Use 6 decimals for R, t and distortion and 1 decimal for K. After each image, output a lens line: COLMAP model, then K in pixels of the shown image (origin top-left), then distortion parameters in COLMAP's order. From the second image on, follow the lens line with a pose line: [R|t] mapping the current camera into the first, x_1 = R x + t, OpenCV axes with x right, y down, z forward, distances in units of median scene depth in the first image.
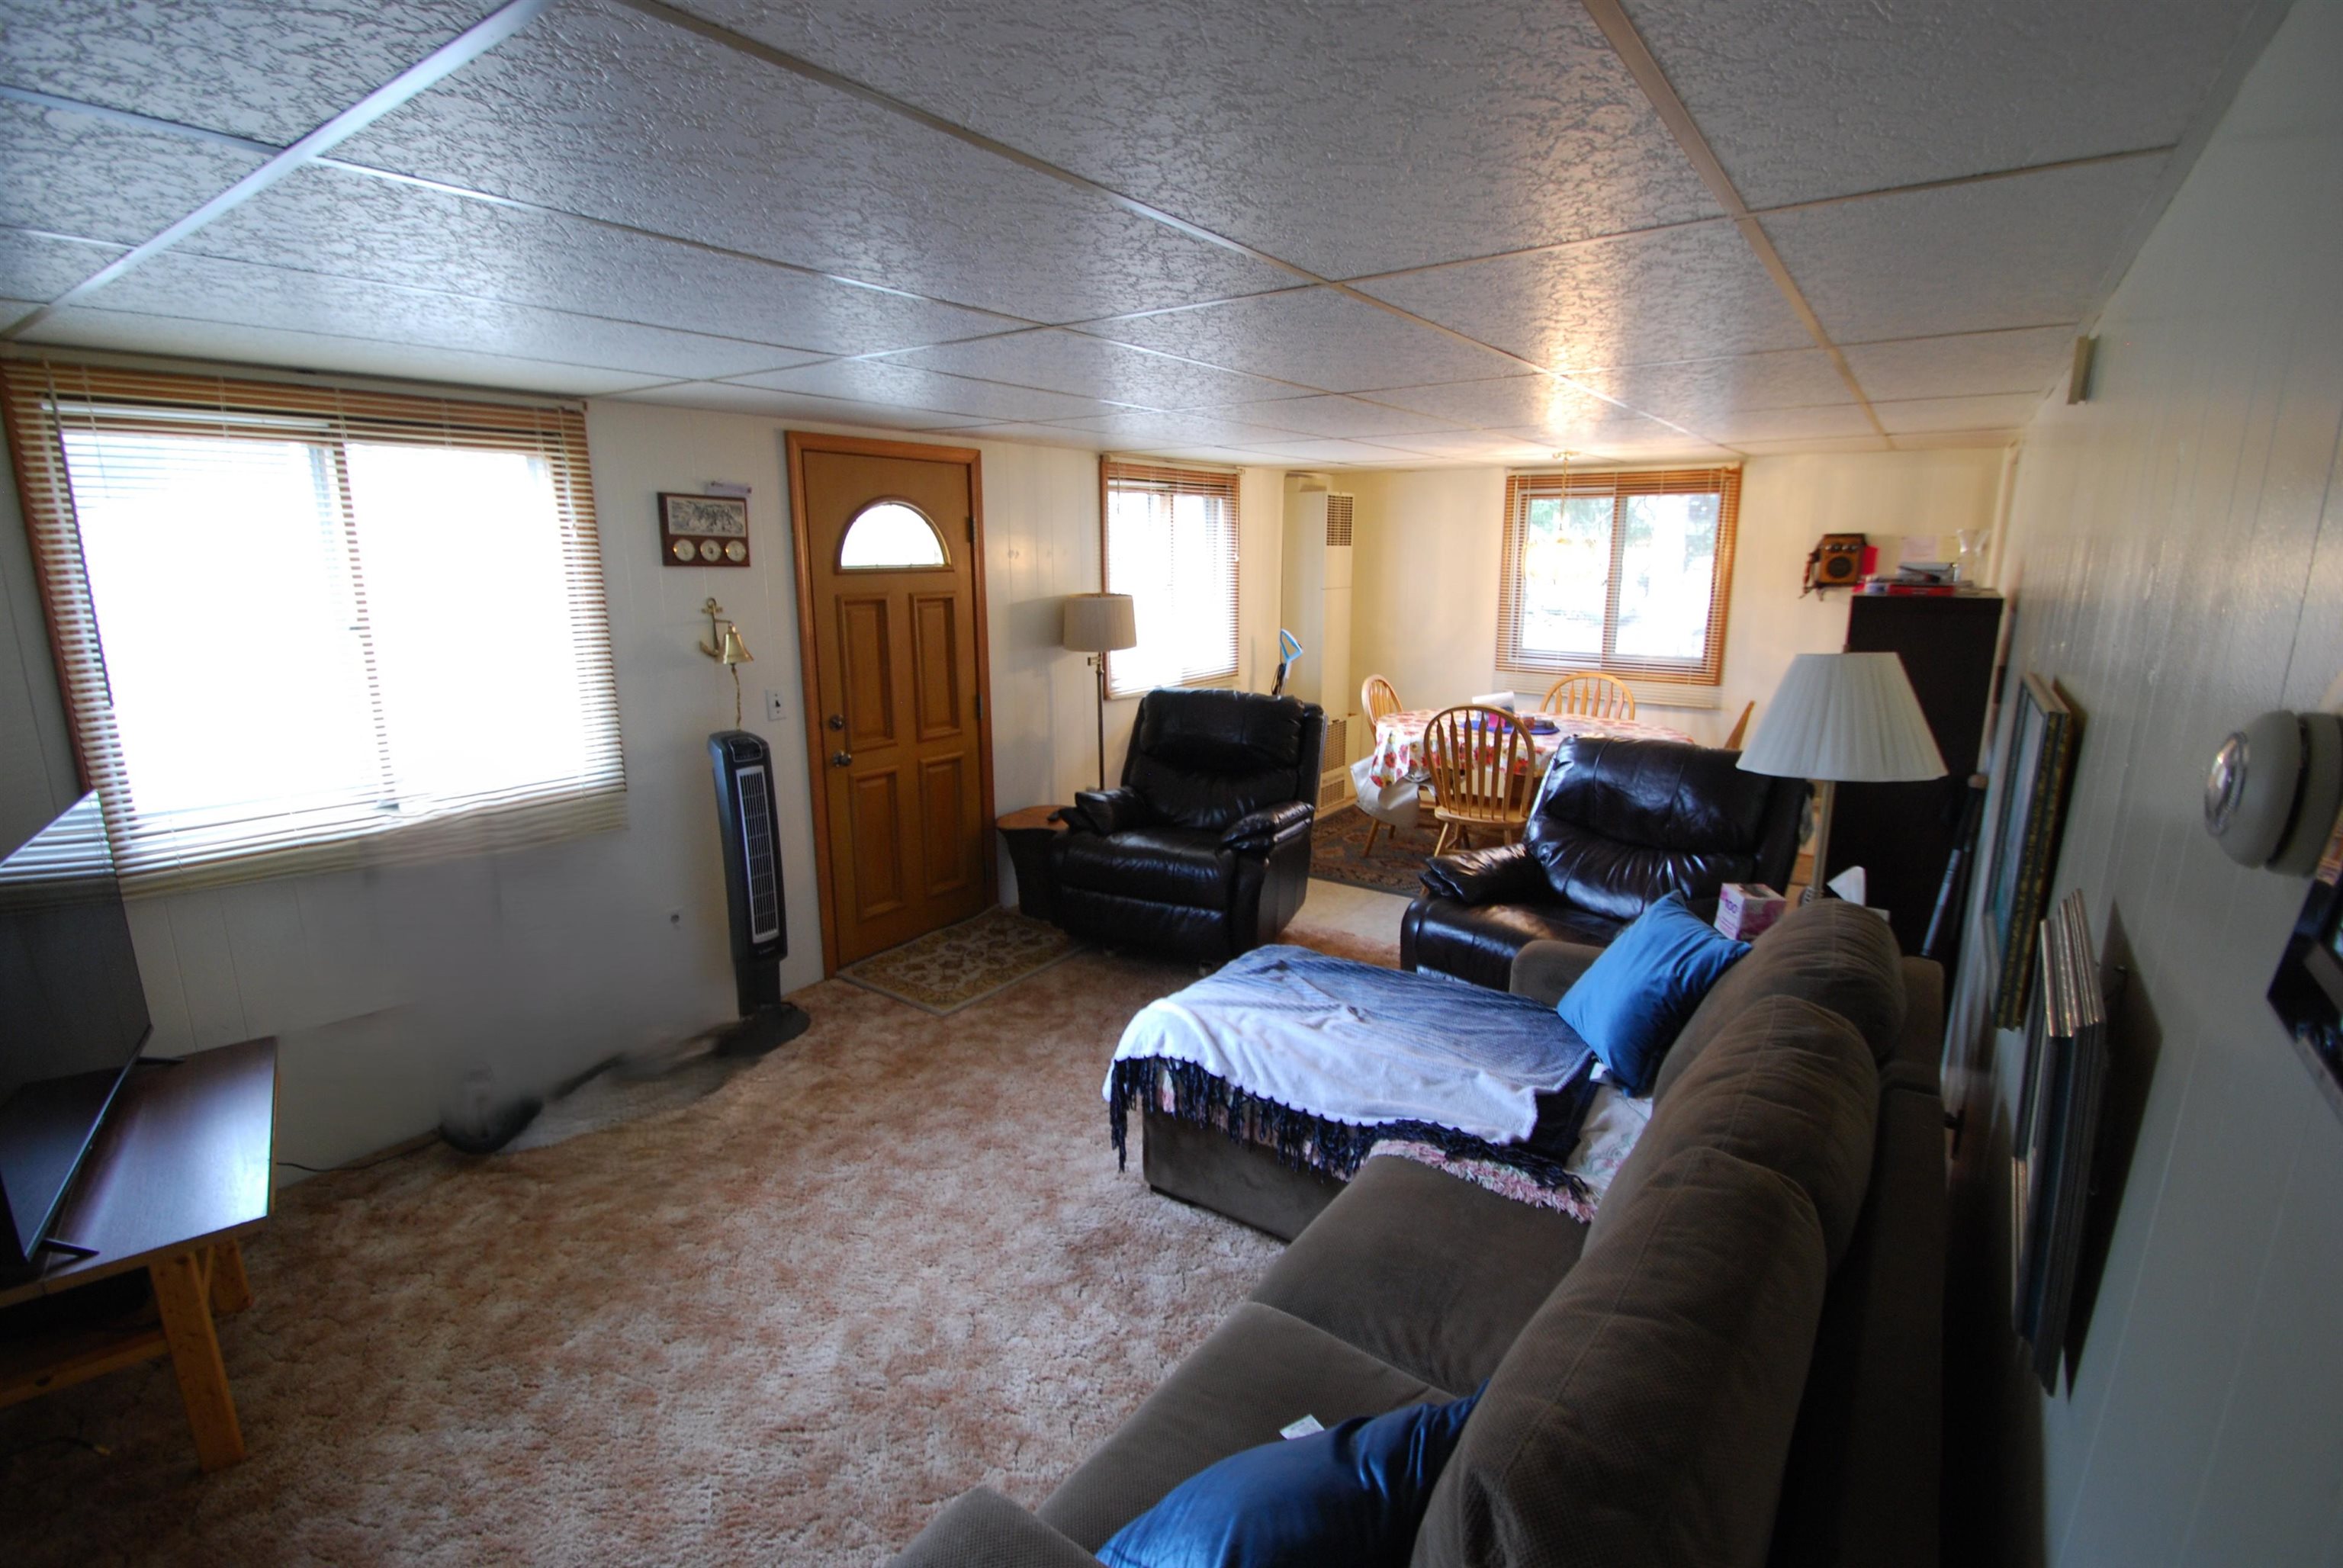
lens RADIAL K [[1099.2, 0, 1171.5], [0, 1099.2, 784.0], [0, 0, 1]] dist [0.001204, -0.012137]
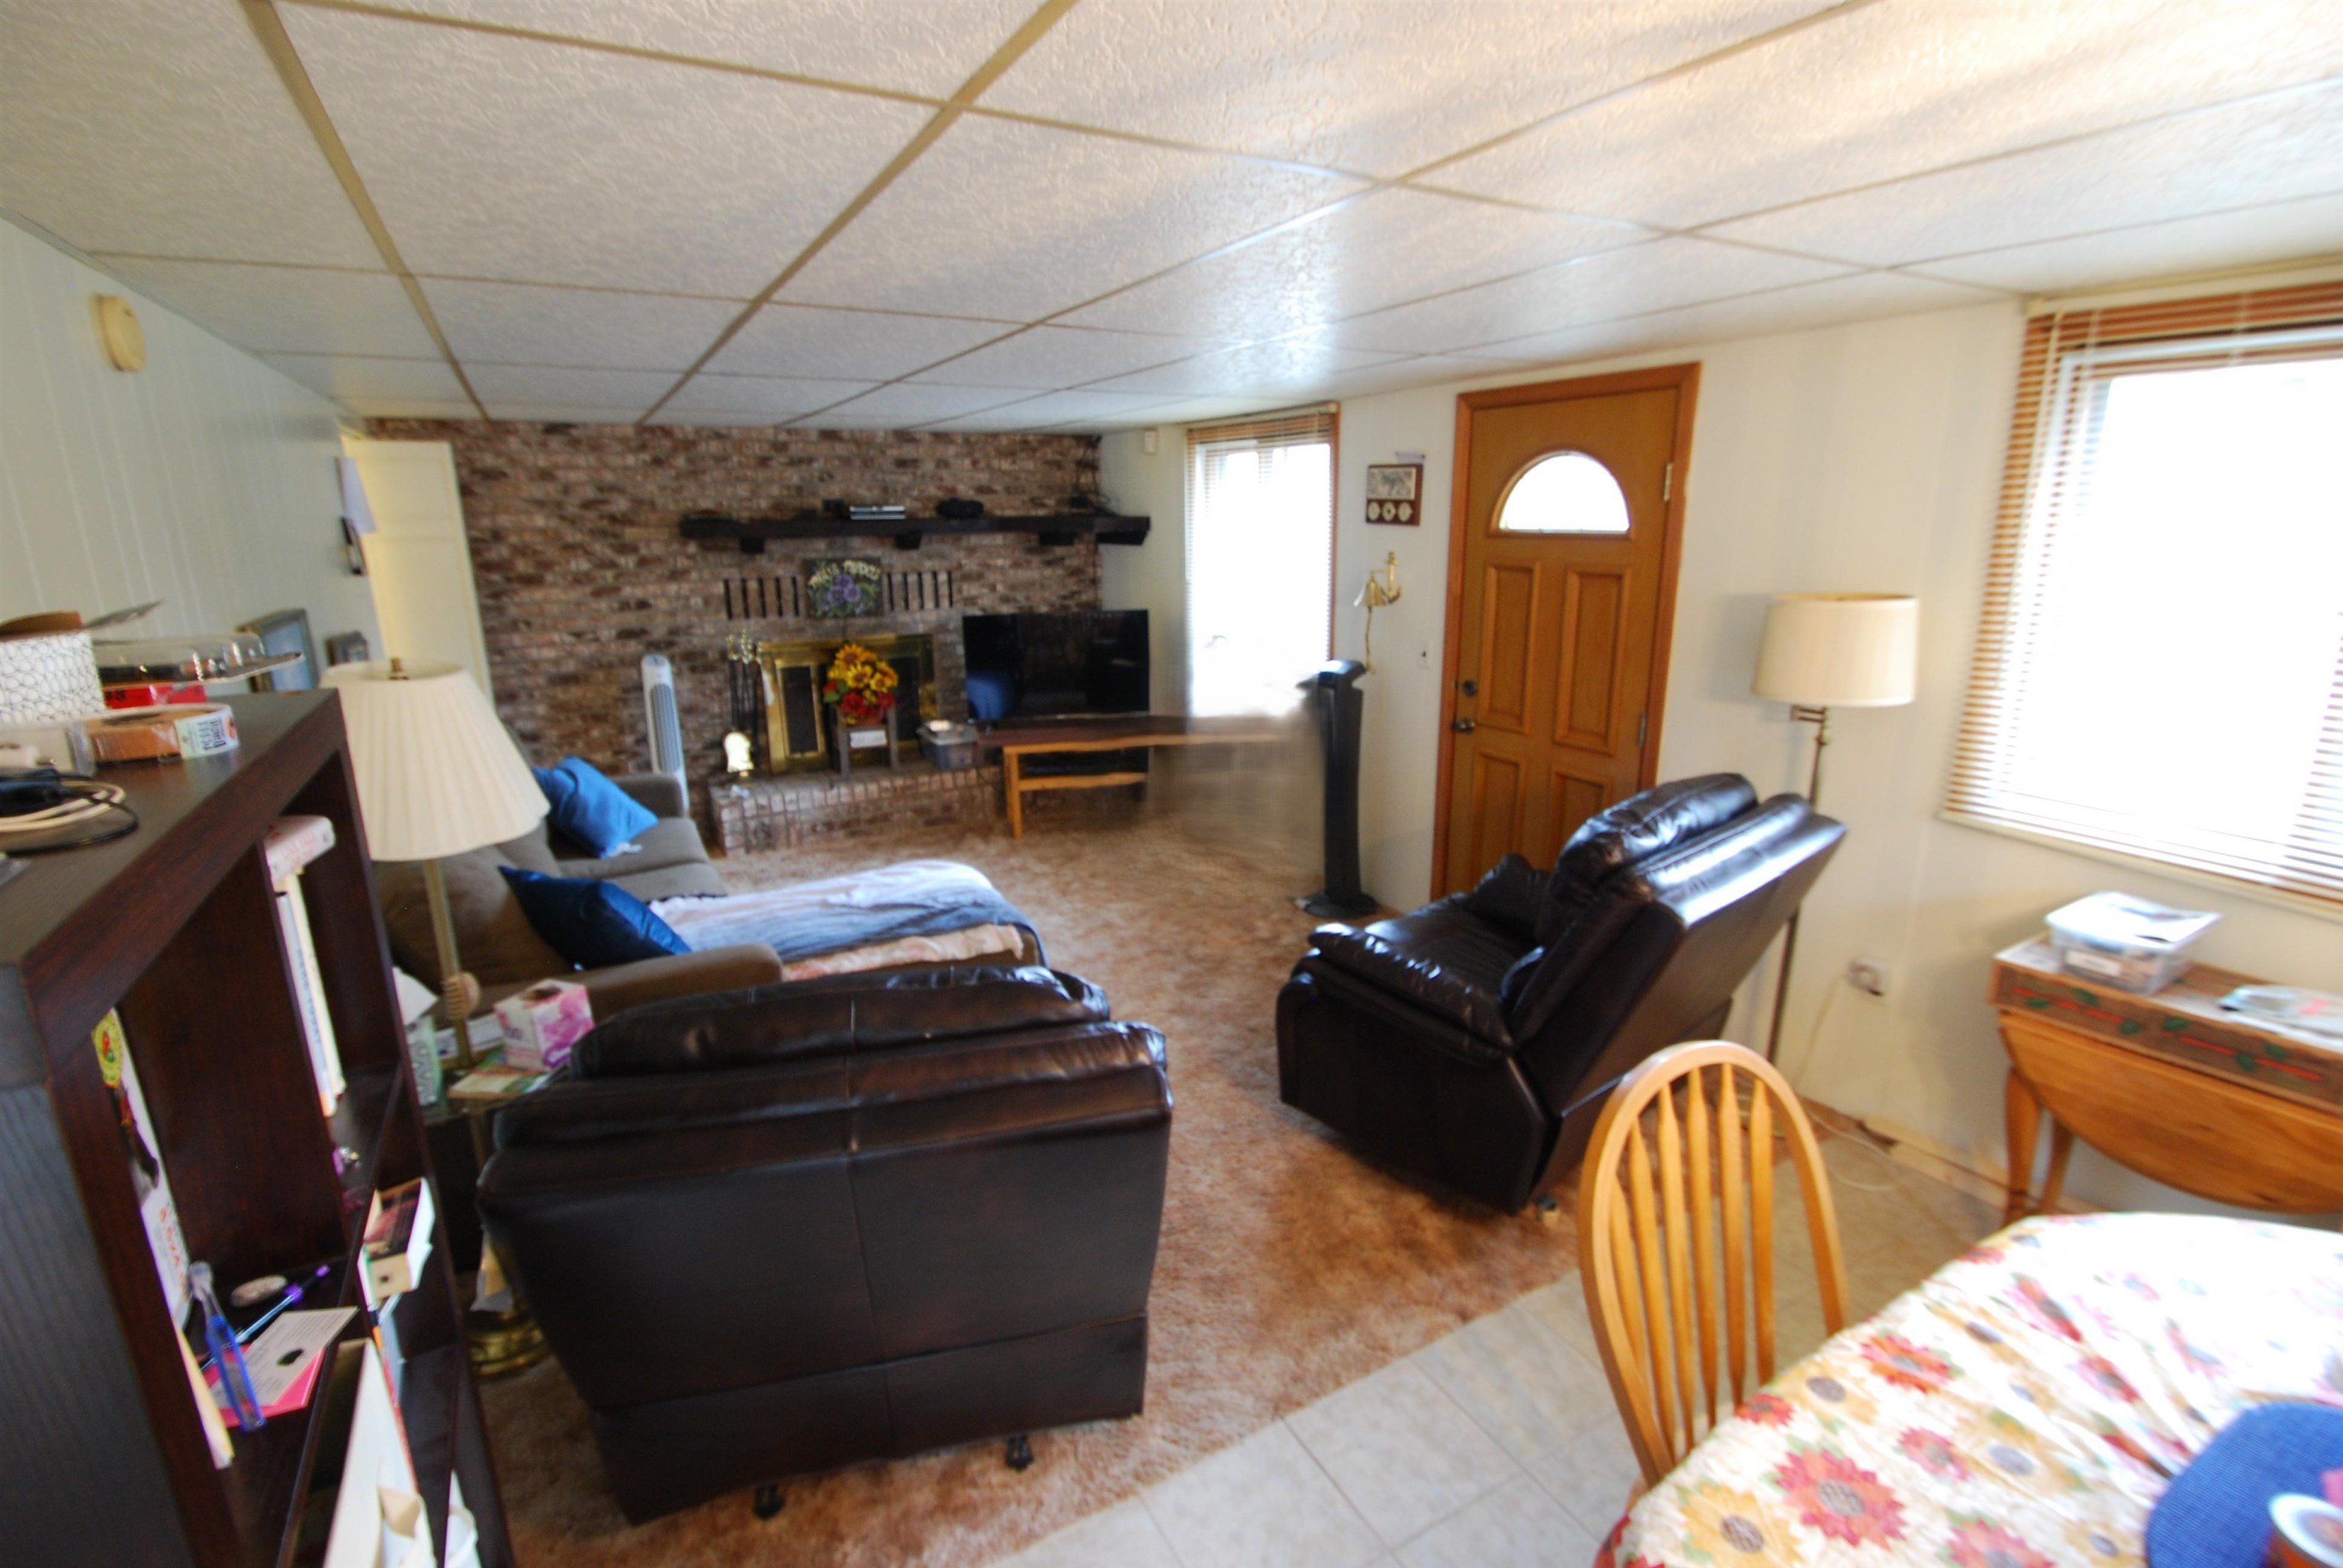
lens RADIAL K [[1070.6, 0, 1171.5], [0, 1070.6, 784.0], [0, 0, 1]] dist [0.002592, -0.011014]
pose [[-0.419270, 0.229732, -0.878315, 0.732881], [-0.181890, 0.926582, 0.329183, -0.263660], [0.889454, 0.297773, -0.346702, 1.215195]]
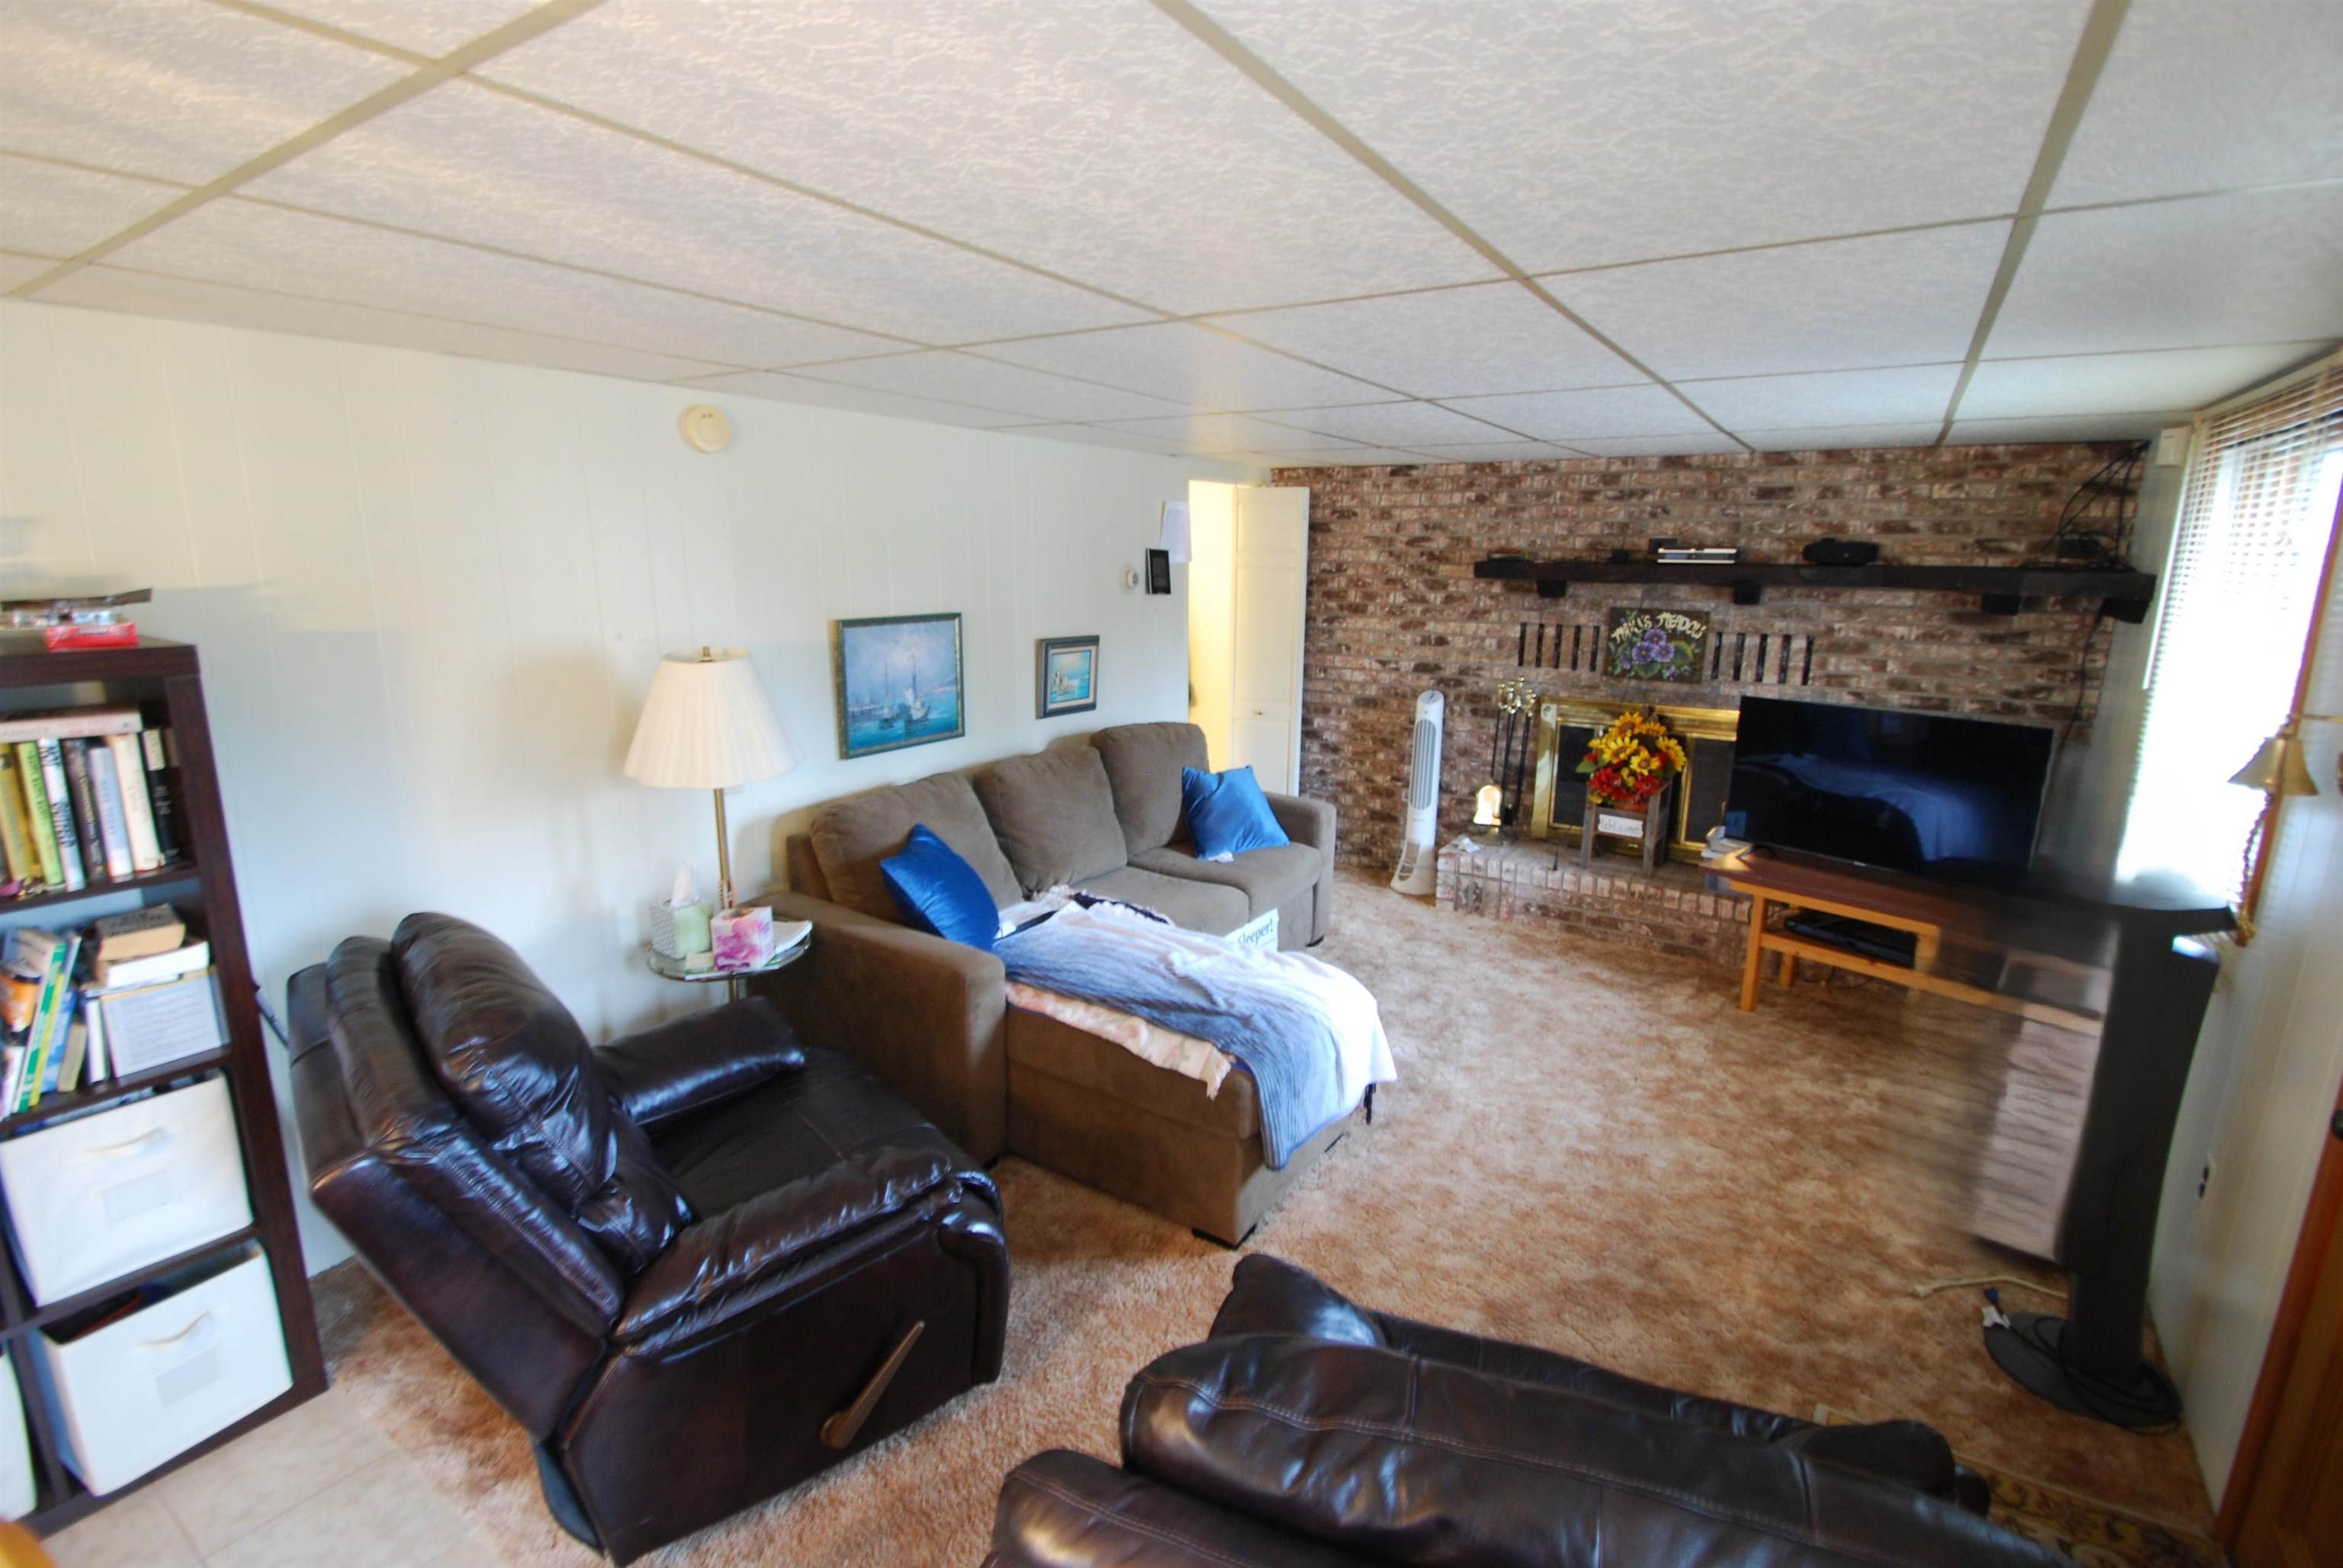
lens RADIAL K [[1070.6, 0, 1171.5], [0, 1070.6, 784.0], [0, 0, 1]] dist [0.002592, -0.011014]
pose [[-0.999612, -0.003423, -0.027658, 0.134291], [-0.014654, 0.908704, 0.417185, -0.305245], [0.023705, 0.417428, -0.908401, 1.392194]]
